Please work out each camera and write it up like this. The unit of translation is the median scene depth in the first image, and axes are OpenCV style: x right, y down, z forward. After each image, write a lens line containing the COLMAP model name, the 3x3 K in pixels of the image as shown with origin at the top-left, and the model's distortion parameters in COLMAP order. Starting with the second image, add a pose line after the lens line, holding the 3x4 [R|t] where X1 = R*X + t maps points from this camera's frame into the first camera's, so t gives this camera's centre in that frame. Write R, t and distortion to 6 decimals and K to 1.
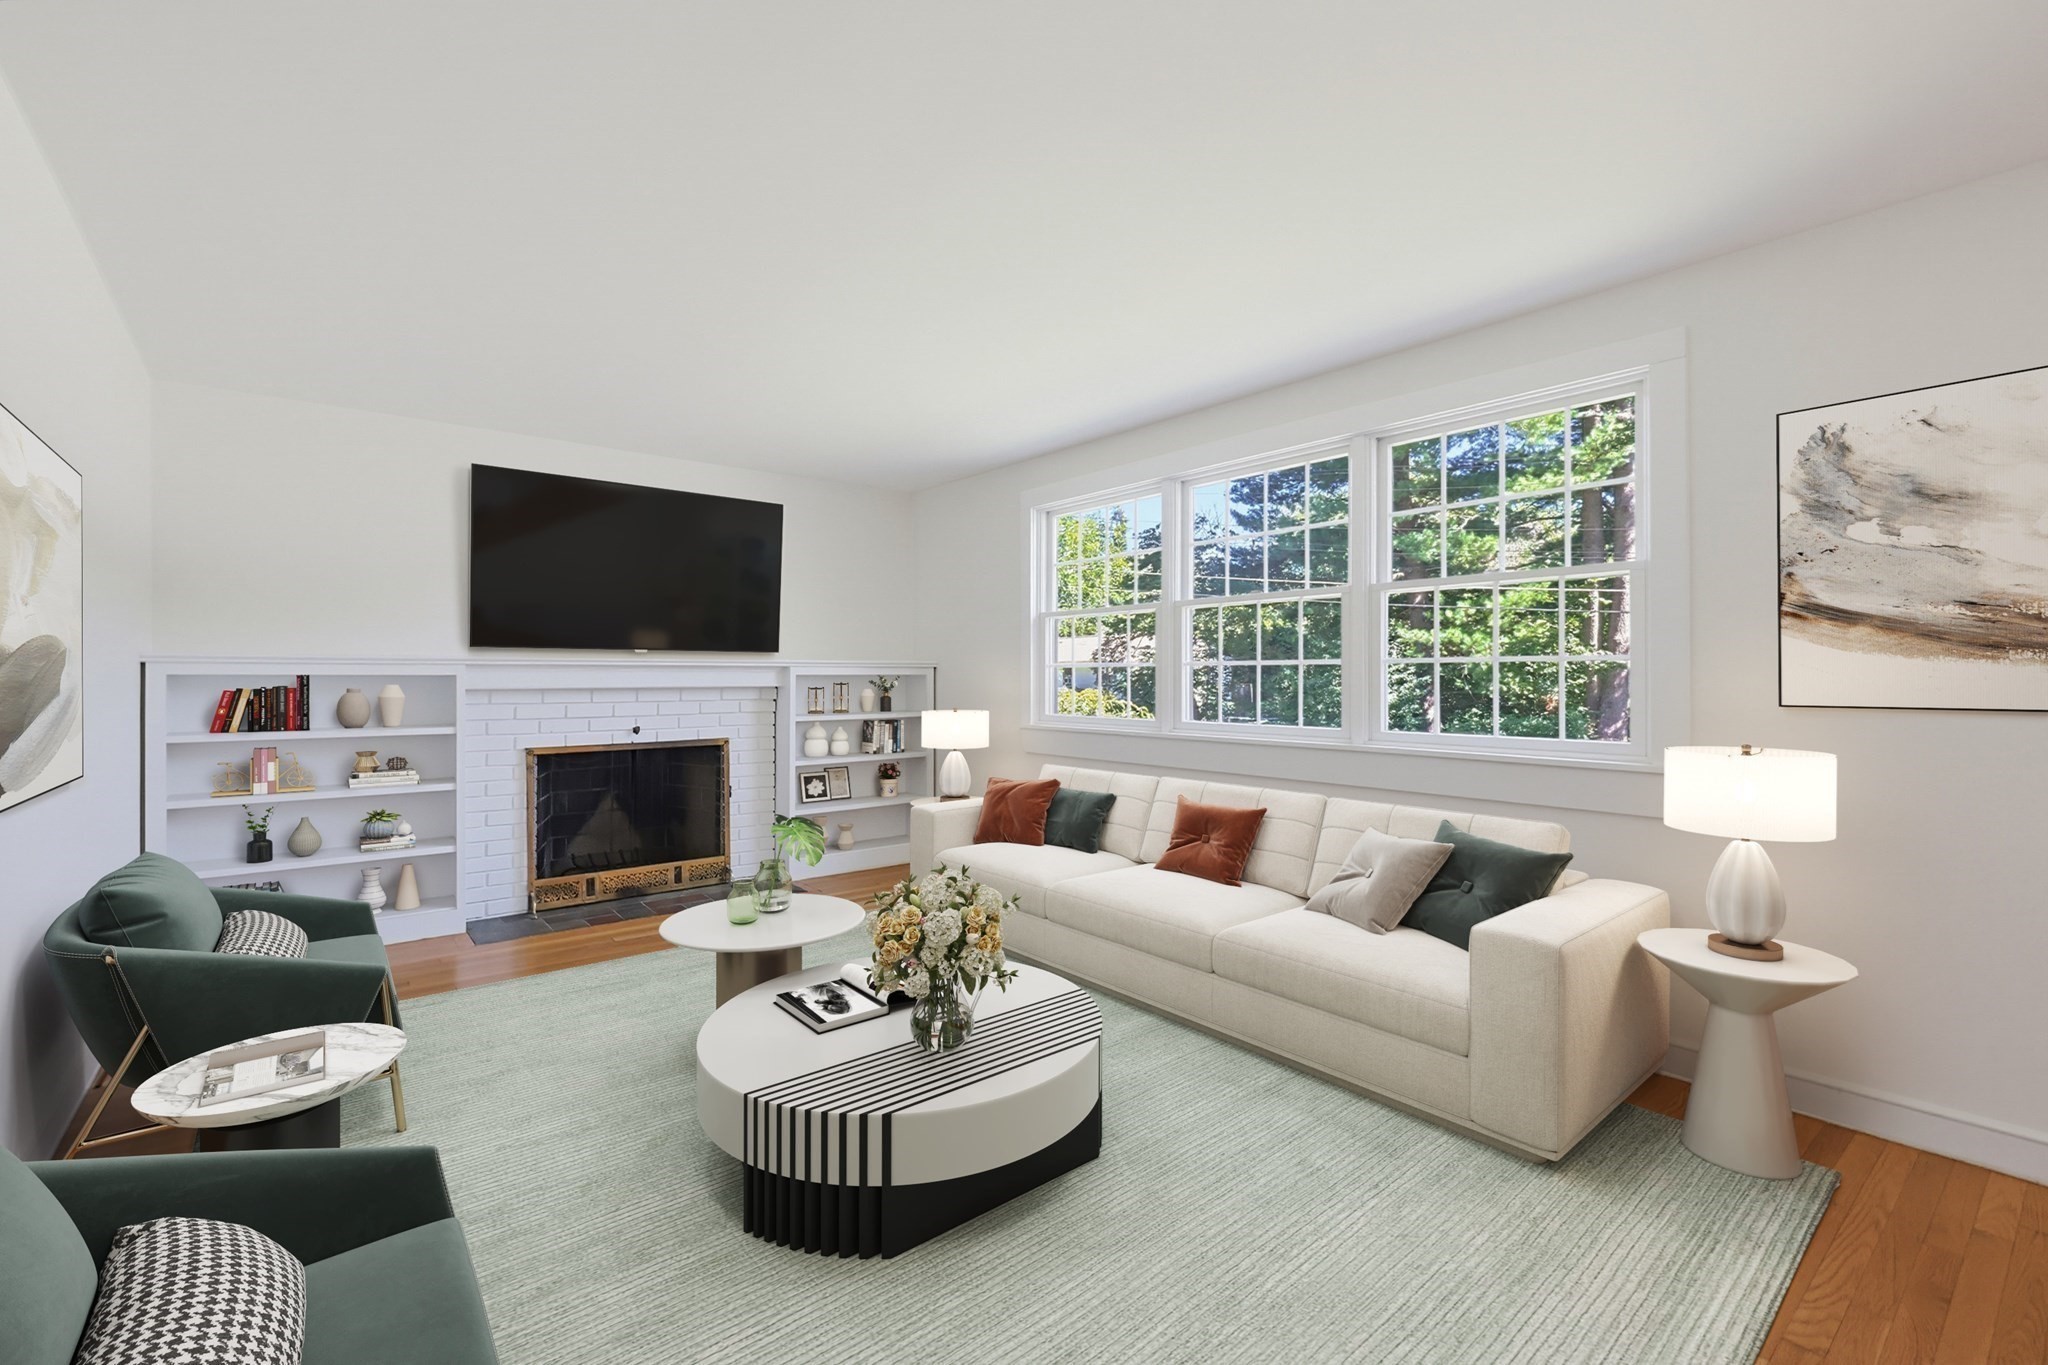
lens RADIAL K [[886.0, 0, 1027.1], [0, 886.0, 671.0], [0, 0, 1]] dist [0.002625, 0.000340]
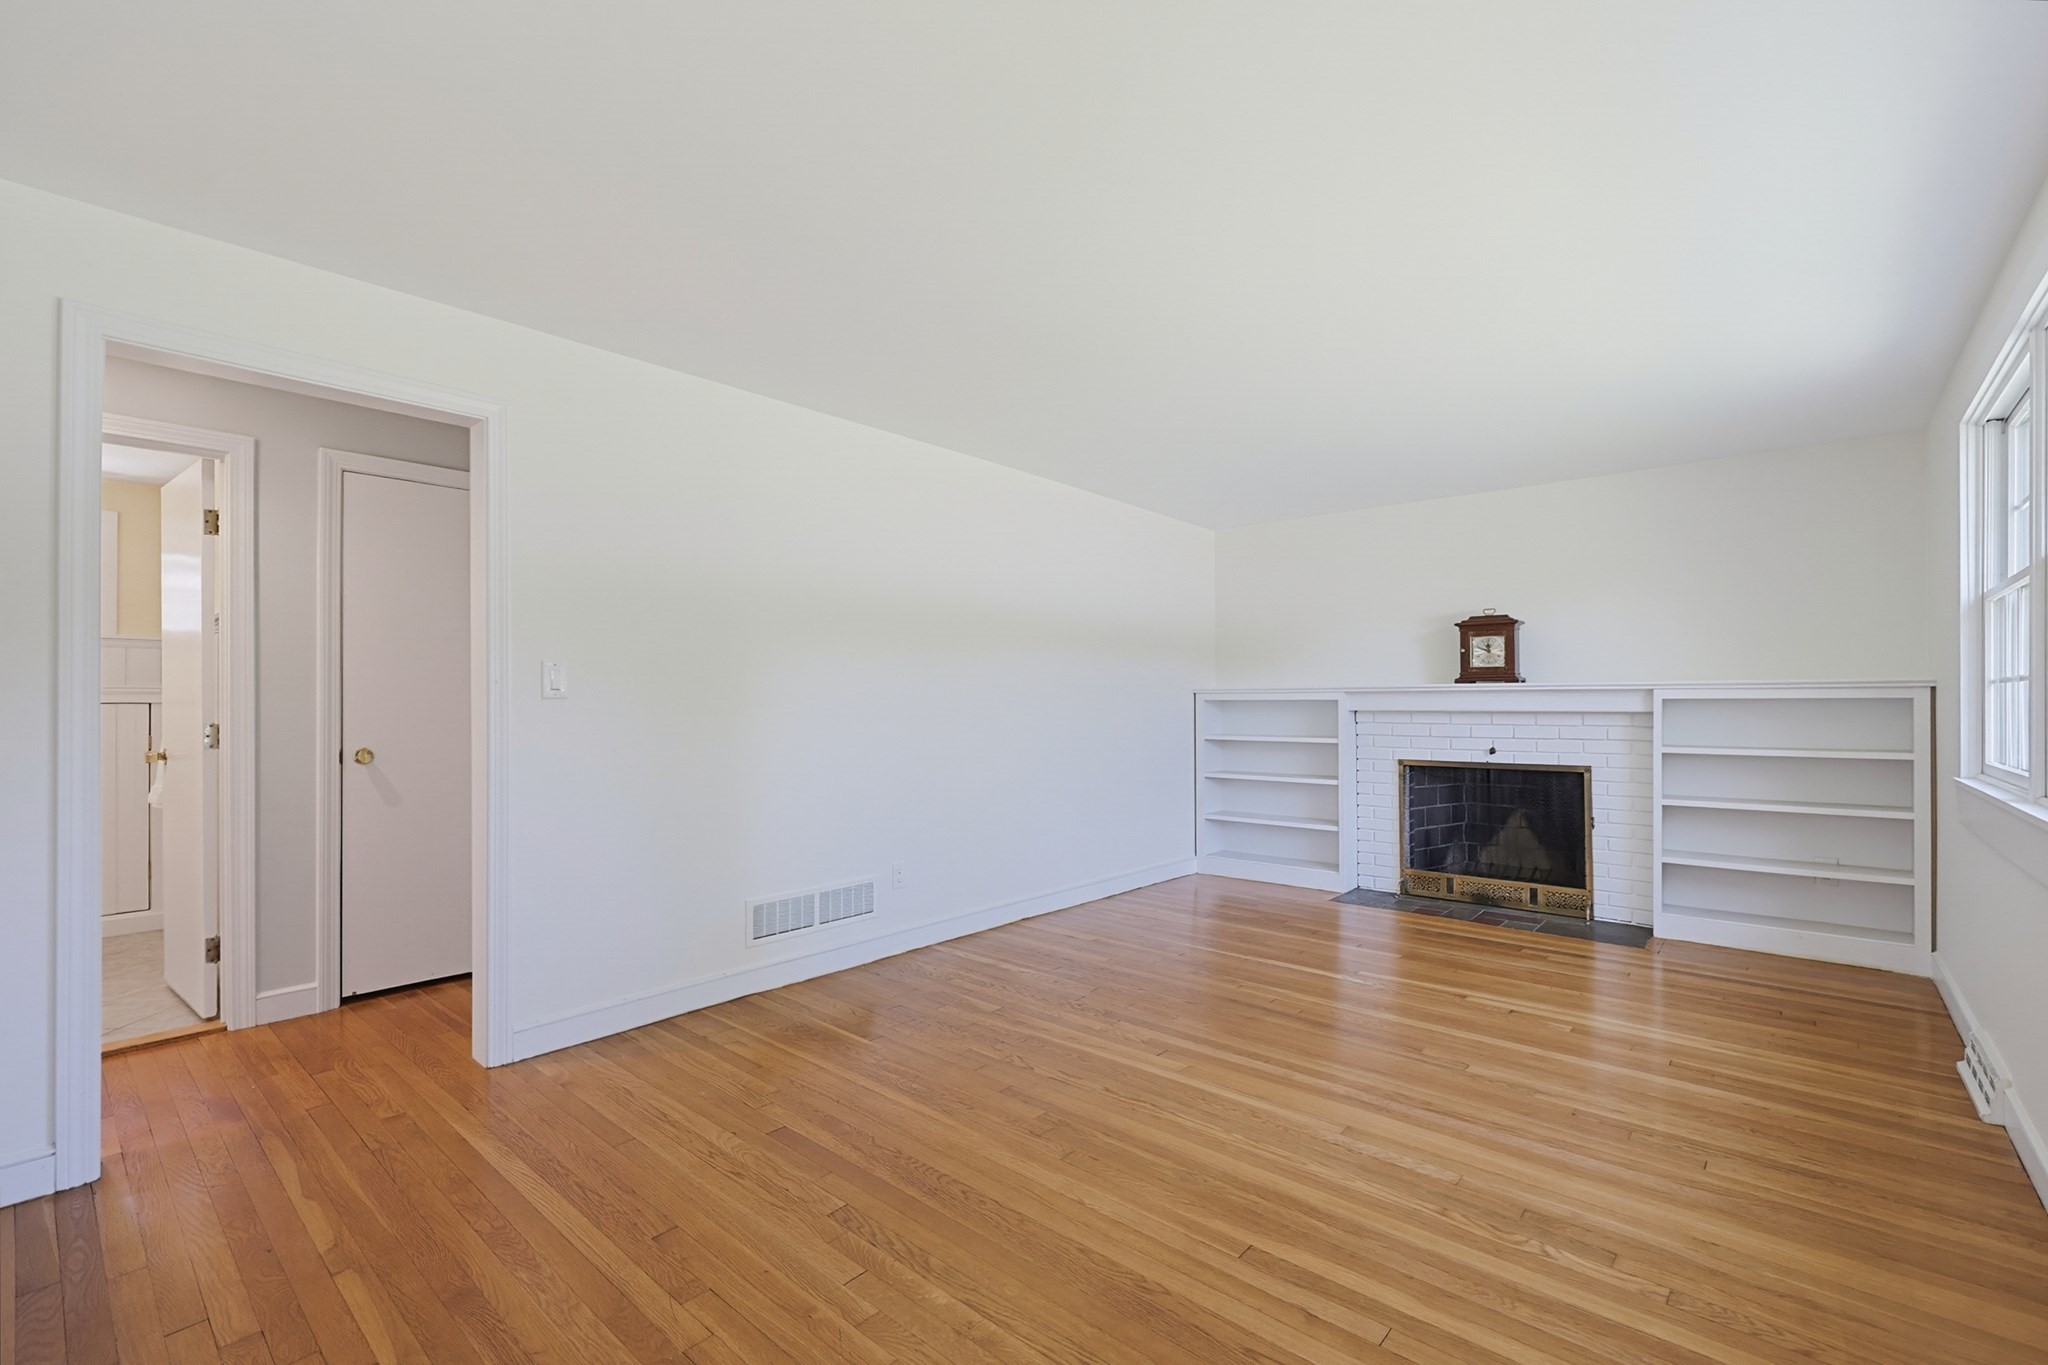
lens RADIAL K [[886.0, 0, 1040.3], [0, 886.0, 700.8], [0, 0, 1]] dist [0.002625, 0.000340]
pose [[0.169476, 0.003885, -0.985527, 0.529108], [0.012712, 0.999900, 0.006127, -0.007009], [0.985452, -0.013566, 0.169410, 0.289771]]
